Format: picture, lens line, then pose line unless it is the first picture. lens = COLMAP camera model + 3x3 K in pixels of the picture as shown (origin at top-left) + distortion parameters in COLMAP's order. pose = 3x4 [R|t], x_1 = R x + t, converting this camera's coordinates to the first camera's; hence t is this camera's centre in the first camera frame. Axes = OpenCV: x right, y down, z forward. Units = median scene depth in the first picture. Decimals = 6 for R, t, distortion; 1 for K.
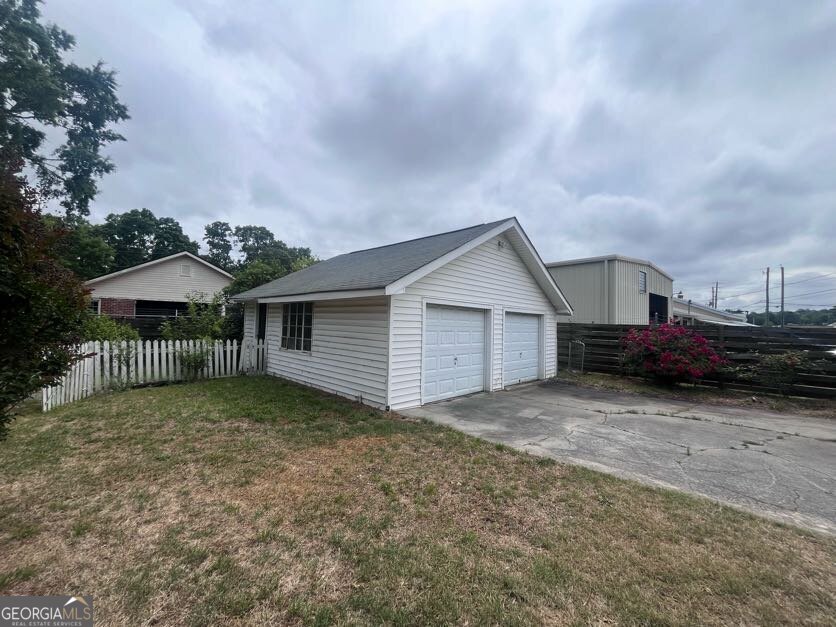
lens RADIAL K [[337.5, 0, 415.3], [0, 337.5, 315.0], [0, 0, 1]] dist [-0.001761, -0.000096]
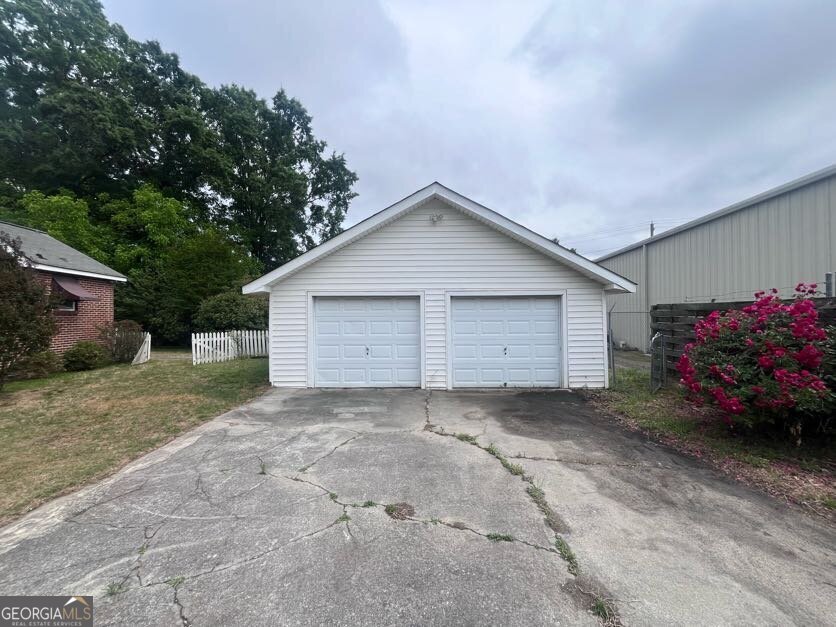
lens RADIAL K [[337.5, 0, 415.3], [0, 337.5, 317.3], [0, 0, 1]] dist [-0.001761, -0.000096]
pose [[0.683230, -0.028836, -0.729633, 1.134374], [0.045691, 0.998950, 0.003306, 0.047923], [0.728772, -0.035597, 0.683830, 0.514086]]
